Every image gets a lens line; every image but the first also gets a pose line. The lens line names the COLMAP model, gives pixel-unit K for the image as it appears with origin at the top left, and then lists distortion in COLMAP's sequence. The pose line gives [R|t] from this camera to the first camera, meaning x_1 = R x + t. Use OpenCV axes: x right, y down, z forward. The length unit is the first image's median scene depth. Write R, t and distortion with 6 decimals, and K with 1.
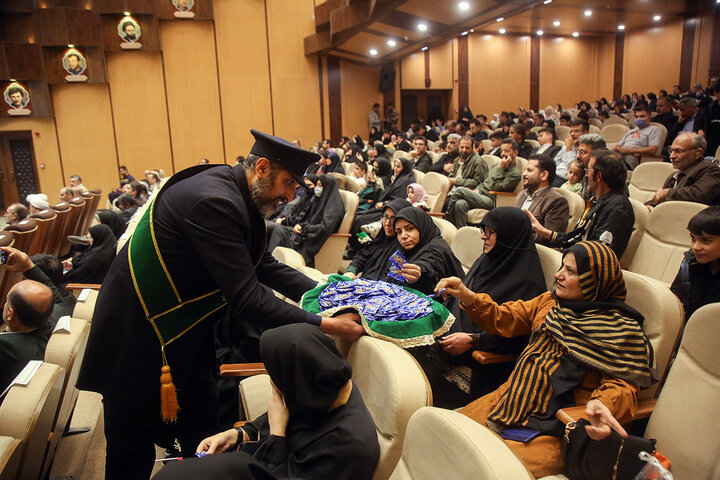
lens RADIAL K [[532.4, 0, 363.1], [0, 532.4, 245.2], [0, 0, 1]] dist [-0.081403, 0.059016]
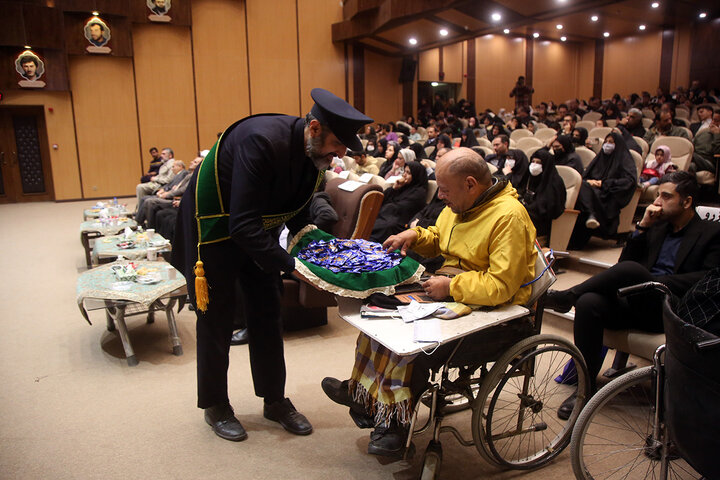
lens RADIAL K [[532.4, 0, 359.0], [0, 532.4, 242.1], [0, 0, 1]] dist [-0.081403, 0.059016]
pose [[0.978659, -0.017893, 0.204710, -0.284631], [0.021109, 0.999686, -0.013534, 0.032348], [-0.204404, 0.017566, 0.978729, 0.028733]]
